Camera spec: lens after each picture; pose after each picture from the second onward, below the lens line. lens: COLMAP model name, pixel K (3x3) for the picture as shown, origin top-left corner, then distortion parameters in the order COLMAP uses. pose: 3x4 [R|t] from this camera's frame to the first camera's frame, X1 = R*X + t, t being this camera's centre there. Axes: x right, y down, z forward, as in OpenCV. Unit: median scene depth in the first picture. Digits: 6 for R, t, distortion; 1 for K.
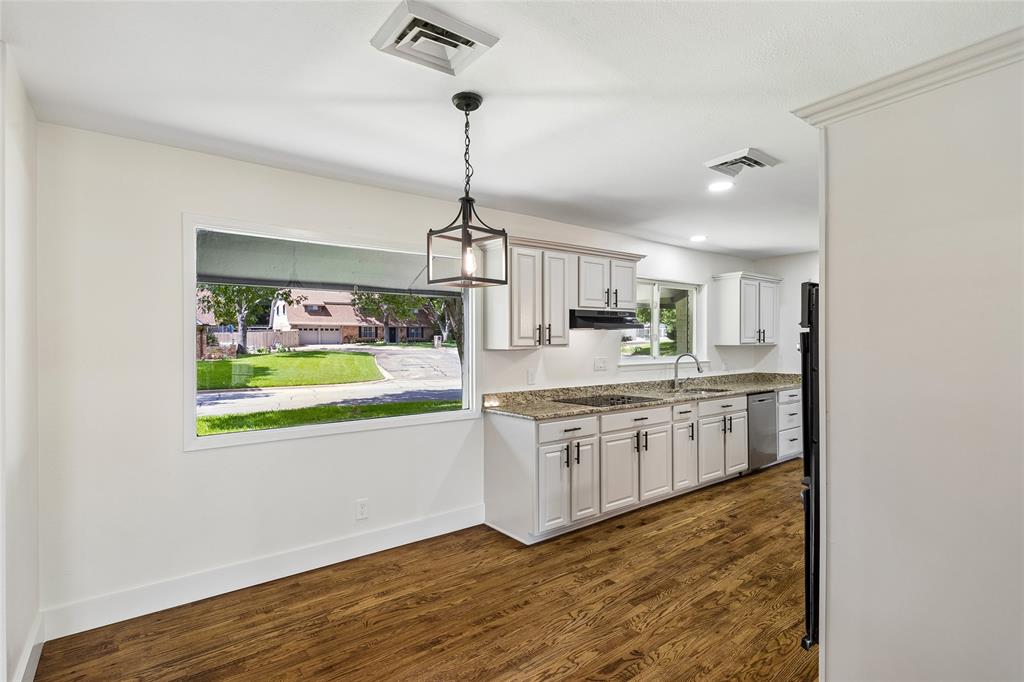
lens RADIAL K [[494.4, 0, 510.4], [0, 494.4, 344.7], [0, 0, 1]] dist [-0.005730, 0.002083]
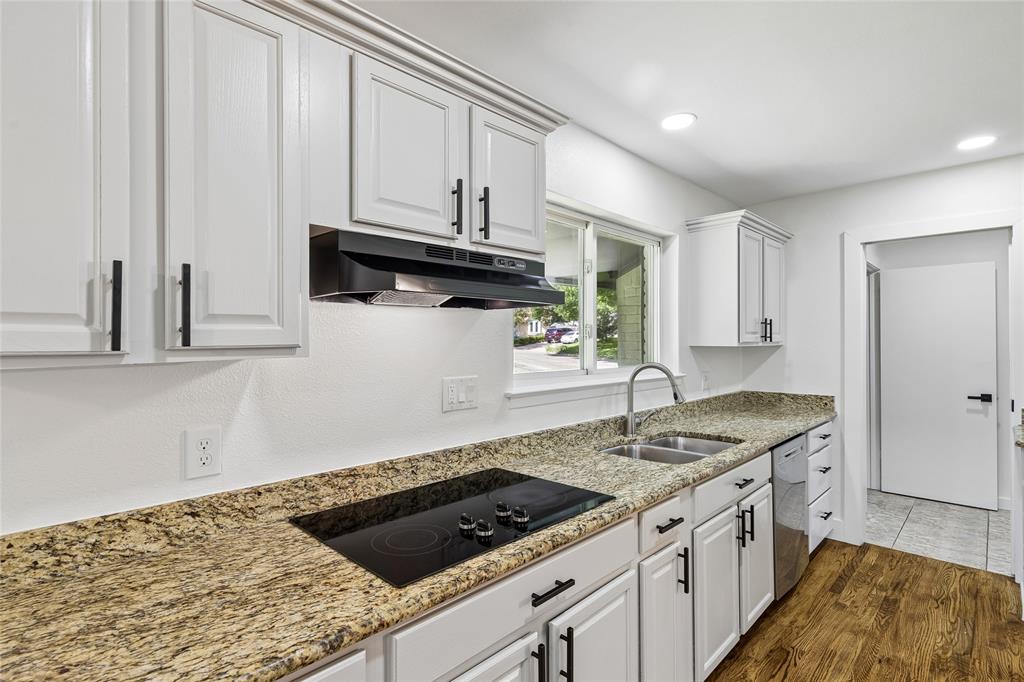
lens RADIAL K [[494.4, 0, 507.3], [0, 494.4, 331.7], [0, 0, 1]] dist [-0.005730, 0.002083]
pose [[0.990581, 0.005890, 0.136799, 0.161701], [-0.002864, 0.999747, -0.022307, -0.002504], [-0.136896, 0.021705, 0.990348, 0.581988]]
